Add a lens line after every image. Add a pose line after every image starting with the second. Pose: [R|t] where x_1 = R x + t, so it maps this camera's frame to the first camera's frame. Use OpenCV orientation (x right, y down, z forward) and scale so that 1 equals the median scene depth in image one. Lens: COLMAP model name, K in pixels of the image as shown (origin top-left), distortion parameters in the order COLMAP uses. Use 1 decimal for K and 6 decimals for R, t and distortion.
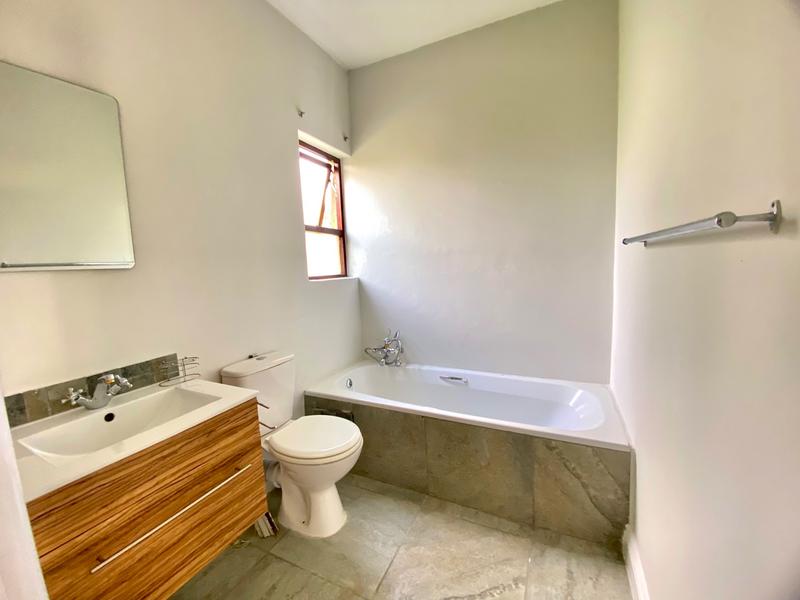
lens RADIAL K [[325.9, 0, 395.5], [0, 325.9, 298.8], [0, 0, 1]] dist [0.031056, -0.027706]
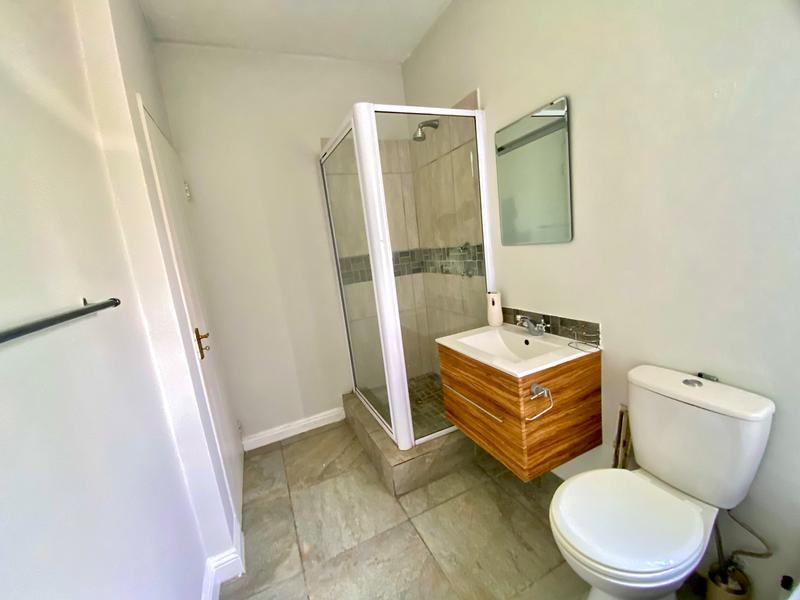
lens RADIAL K [[325.9, 0, 395.5], [0, 325.9, 298.8], [0, 0, 1]] dist [0.031056, -0.027706]
pose [[-0.634907, 0.243199, -0.733313, 0.607658], [0.064500, 0.962535, 0.263374, -0.284464], [0.769891, 0.119919, -0.626807, 1.463140]]
